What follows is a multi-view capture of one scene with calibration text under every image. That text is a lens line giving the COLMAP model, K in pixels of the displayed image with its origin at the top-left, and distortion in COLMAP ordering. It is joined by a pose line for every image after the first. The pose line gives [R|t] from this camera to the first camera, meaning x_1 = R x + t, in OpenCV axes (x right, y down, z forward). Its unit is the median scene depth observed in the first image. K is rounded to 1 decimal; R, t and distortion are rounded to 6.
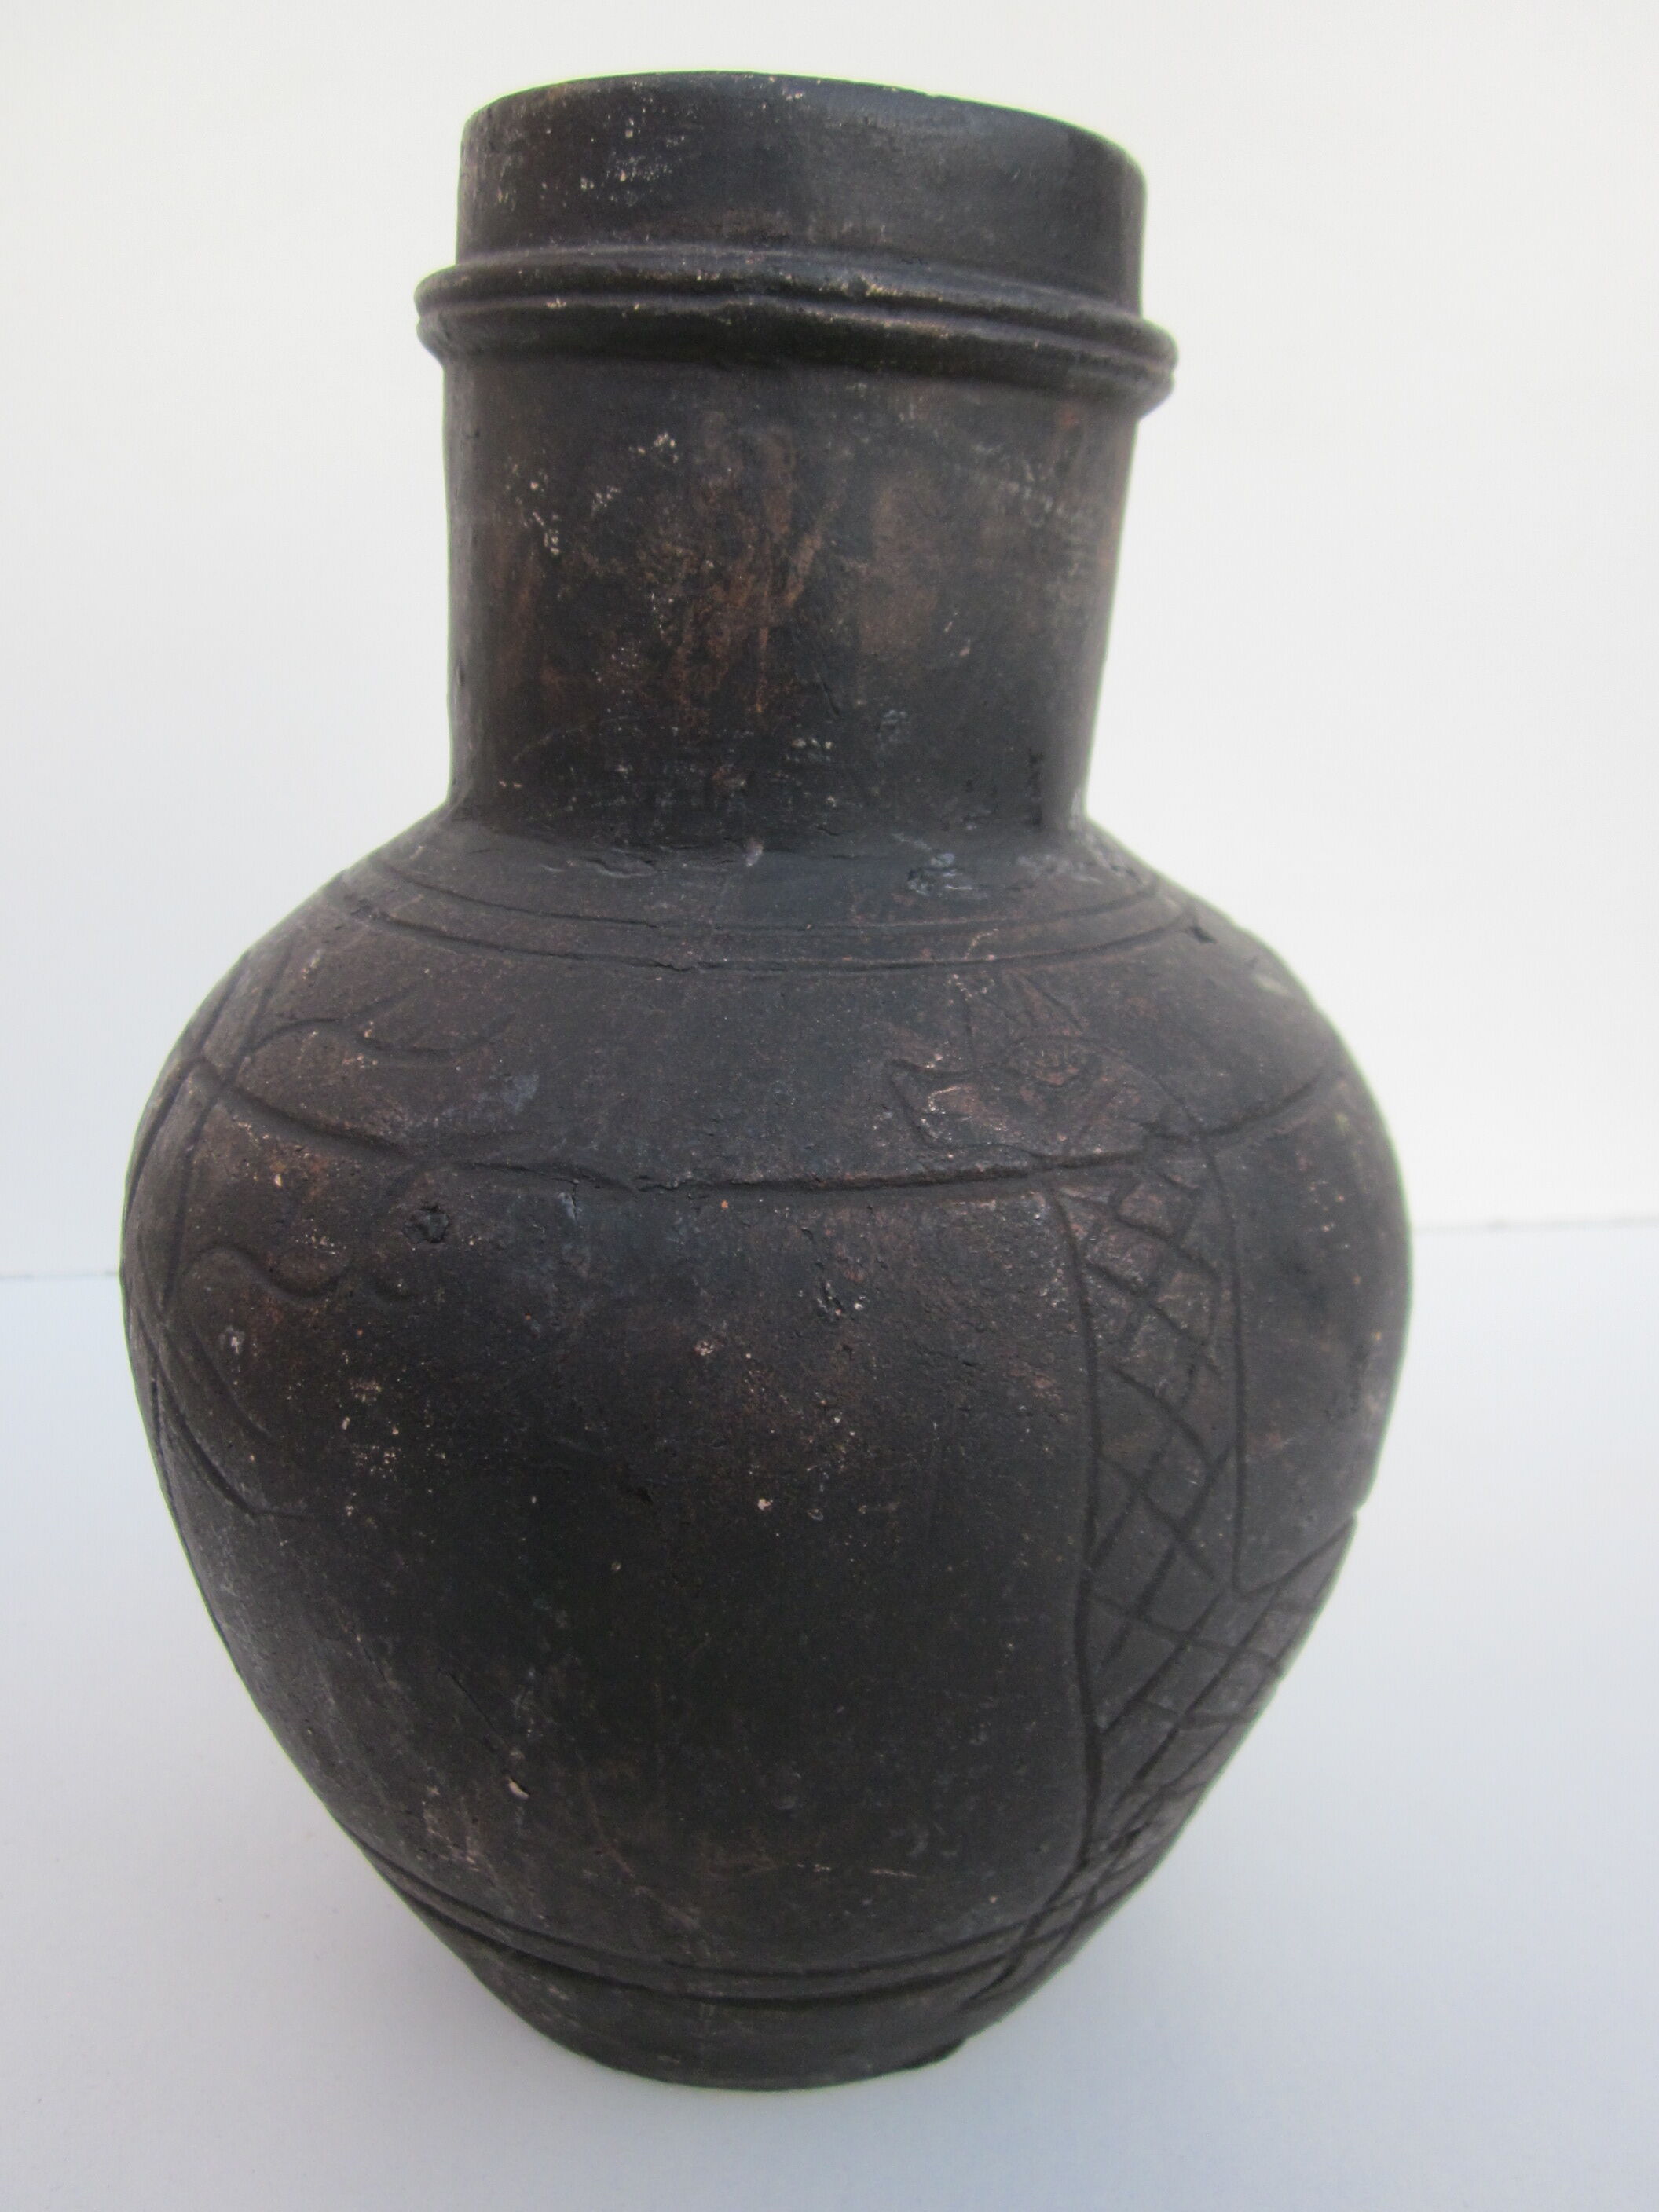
lens RADIAL K [[1830.5, 0, 829.5], [0, 1830.5, 1106.0], [0, 0, 1]] dist [-0.039095, 0.004725]
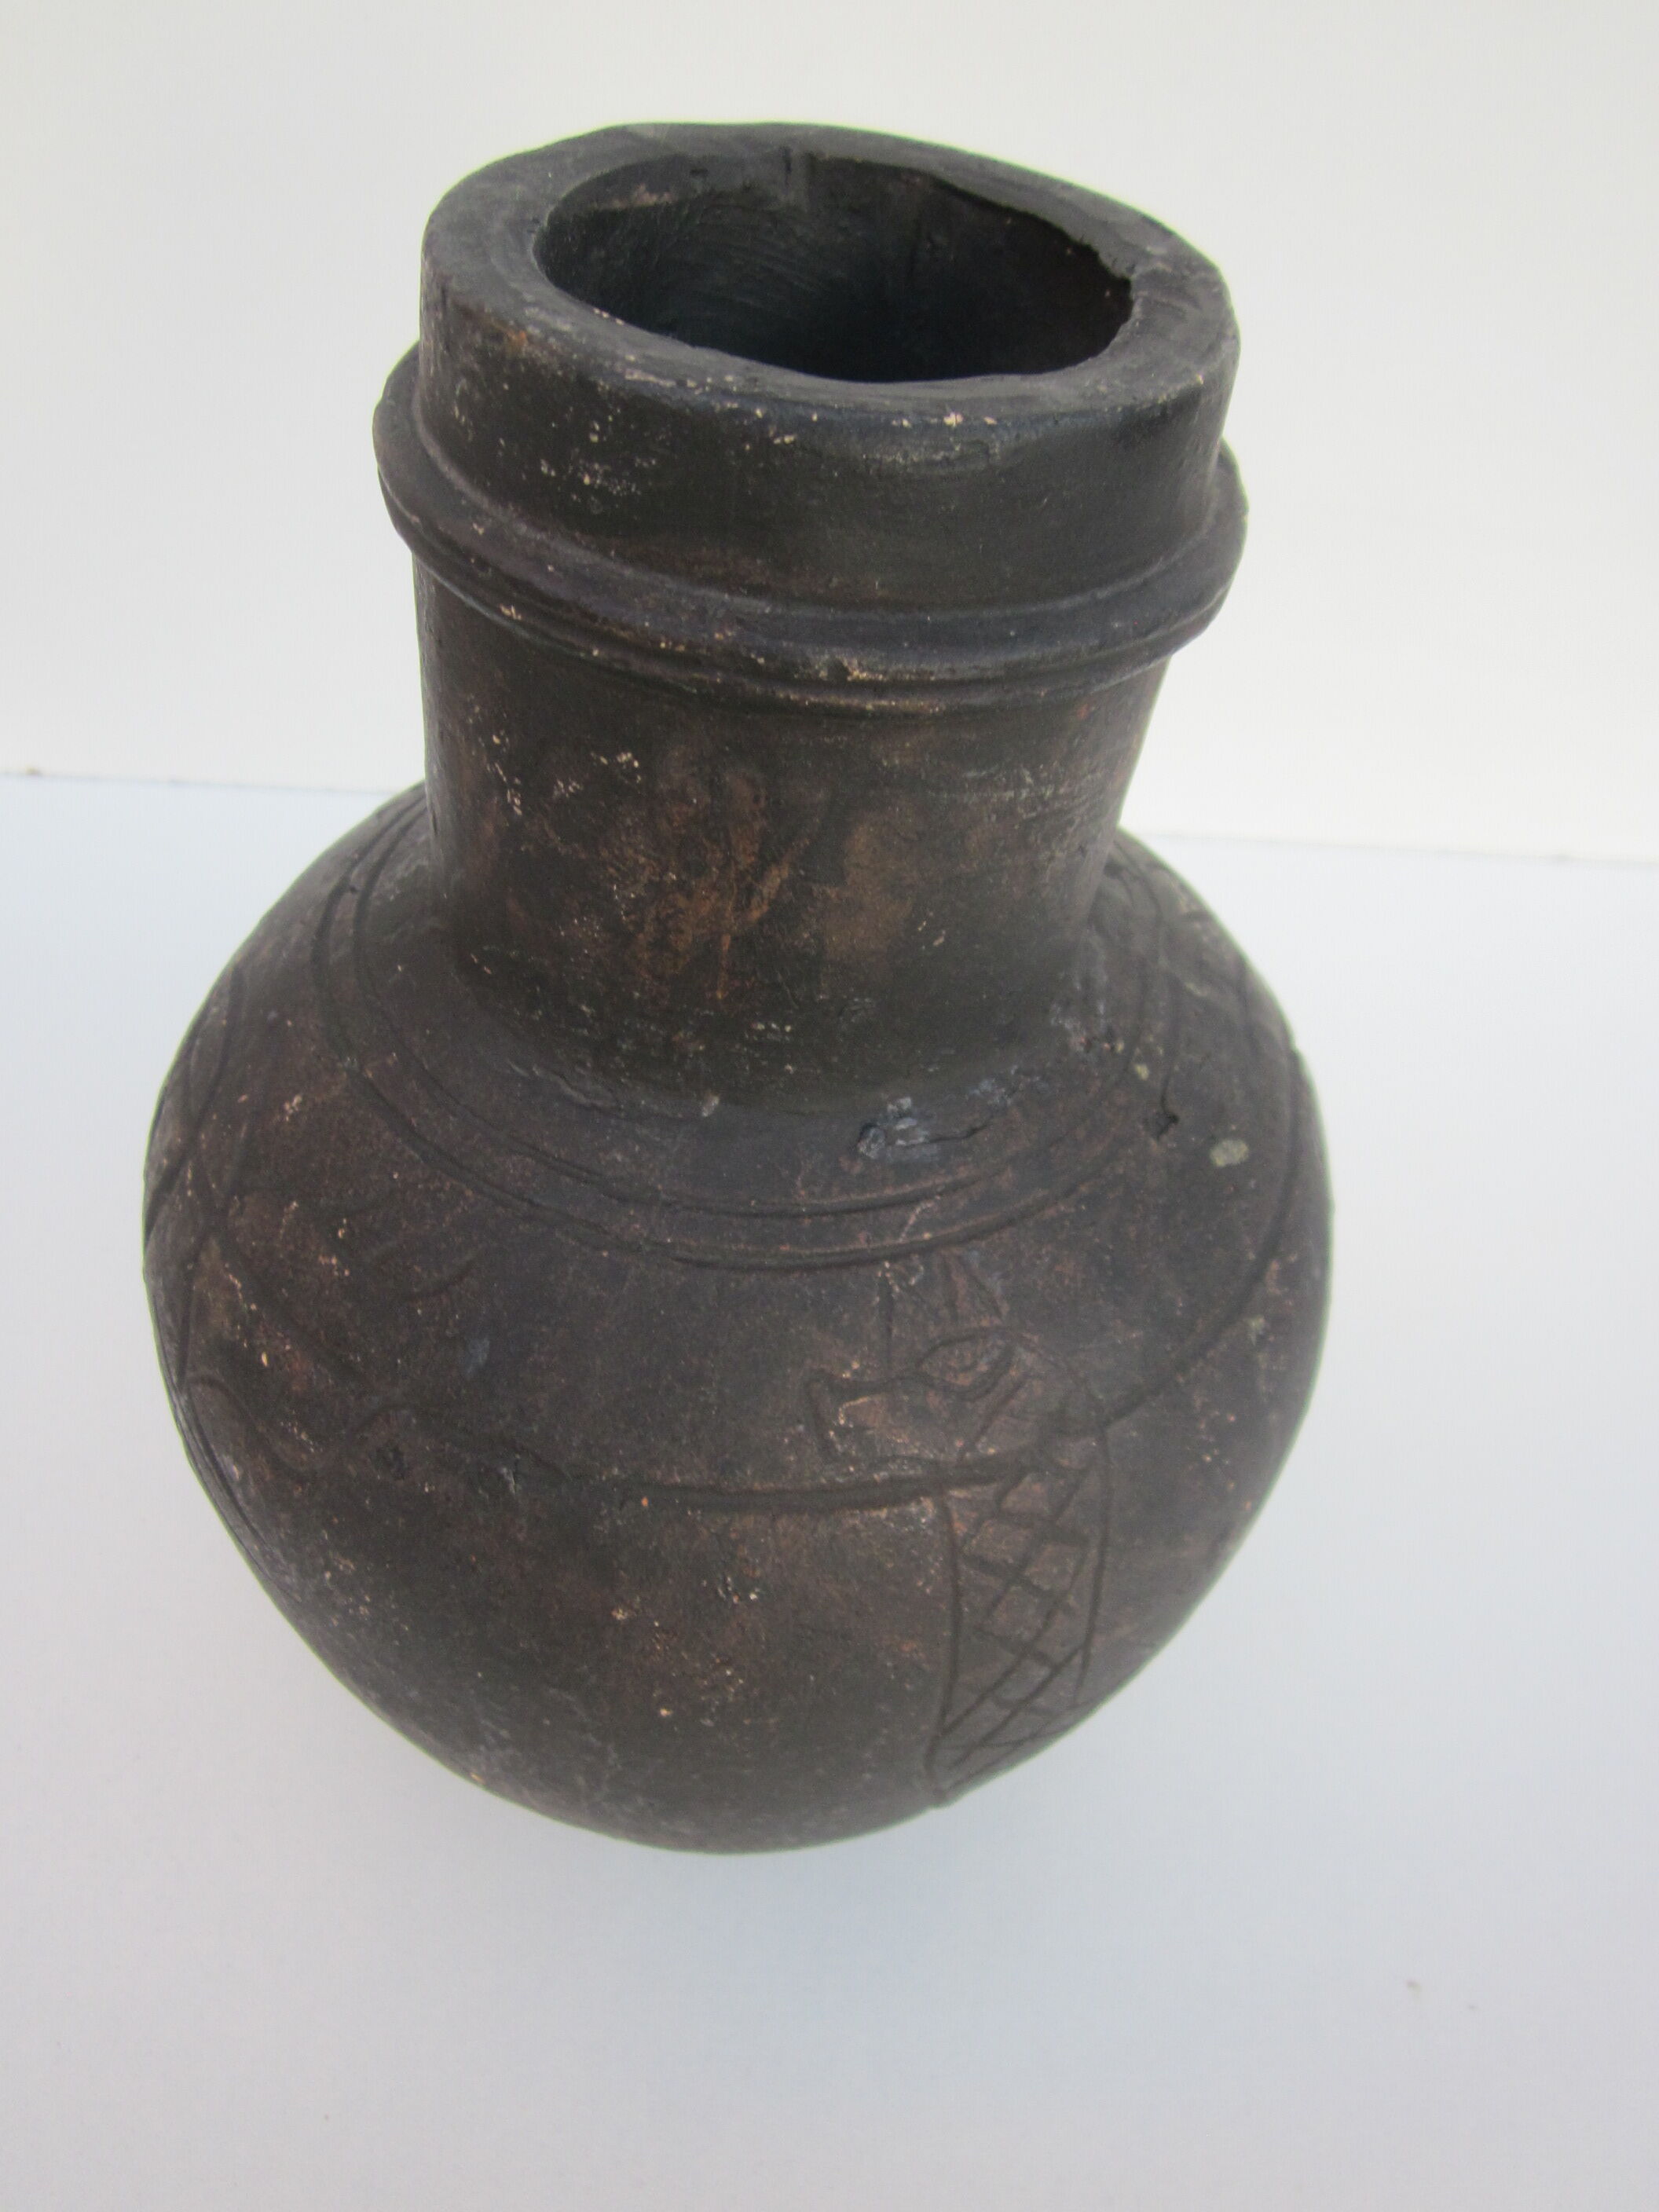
lens RADIAL K [[1830.5, 0, 829.5], [0, 1830.5, 1106.0], [0, 0, 1]] dist [-0.039095, 0.004725]
pose [[0.993314, 0.110956, -0.031882, 0.060984], [-0.085025, 0.889929, 0.448104, -0.637916], [0.078092, -0.442397, 0.893413, 0.099818]]
